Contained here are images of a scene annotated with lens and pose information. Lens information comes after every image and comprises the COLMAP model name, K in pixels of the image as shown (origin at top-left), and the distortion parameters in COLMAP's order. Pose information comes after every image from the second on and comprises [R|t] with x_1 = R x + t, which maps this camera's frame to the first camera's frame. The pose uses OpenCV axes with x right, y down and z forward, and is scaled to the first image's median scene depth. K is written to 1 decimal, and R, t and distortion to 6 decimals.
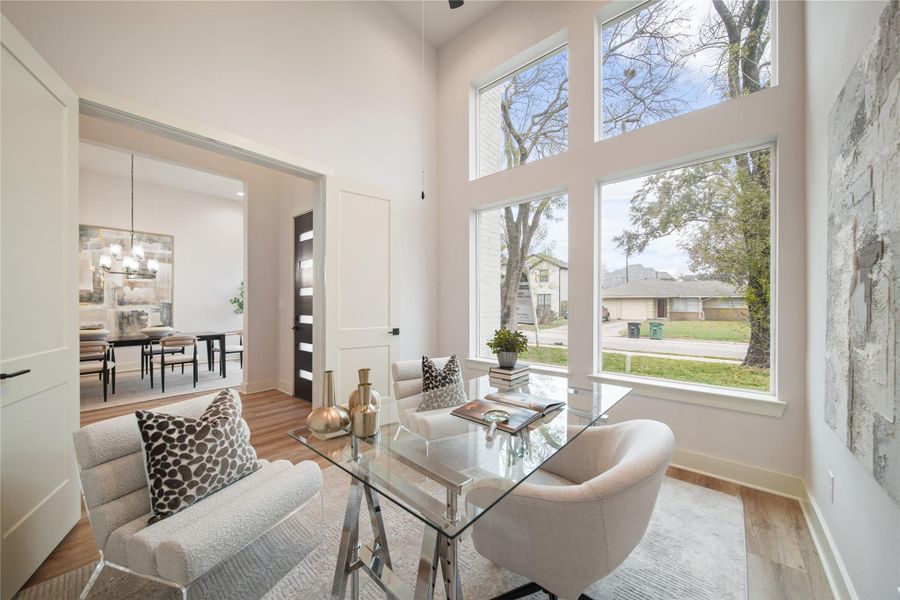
lens RADIAL K [[320.1, 0, 452.8], [0, 320.1, 303.7], [0, 0, 1]] dist [0.000805, -0.000785]
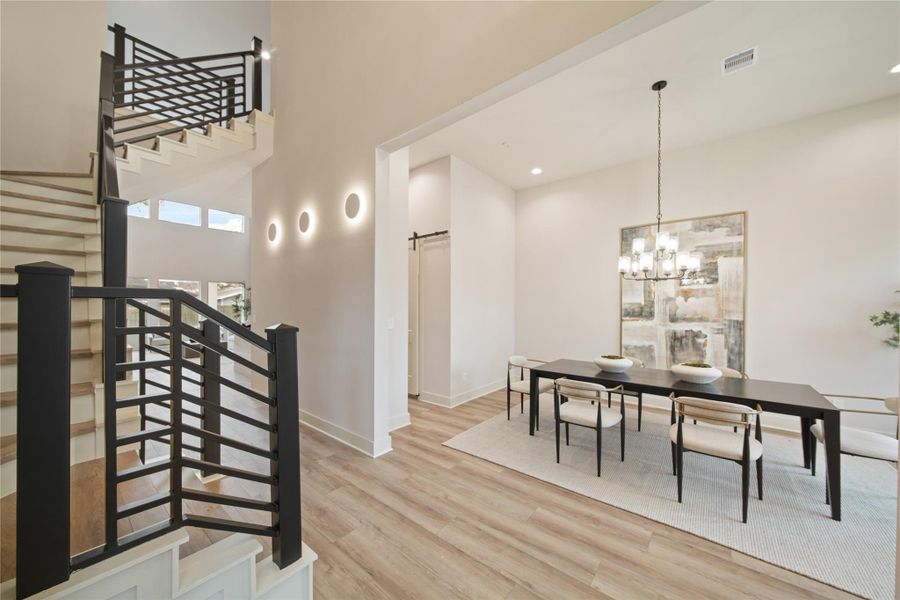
lens RADIAL K [[320.1, 0, 456.1], [0, 320.1, 304.4], [0, 0, 1]] dist [0.000805, -0.000785]
pose [[0.011453, -0.003066, -0.999930, -0.288419], [-0.000656, 0.999995, -0.003074, -0.033237], [0.999934, 0.000691, 0.011451, 0.475283]]
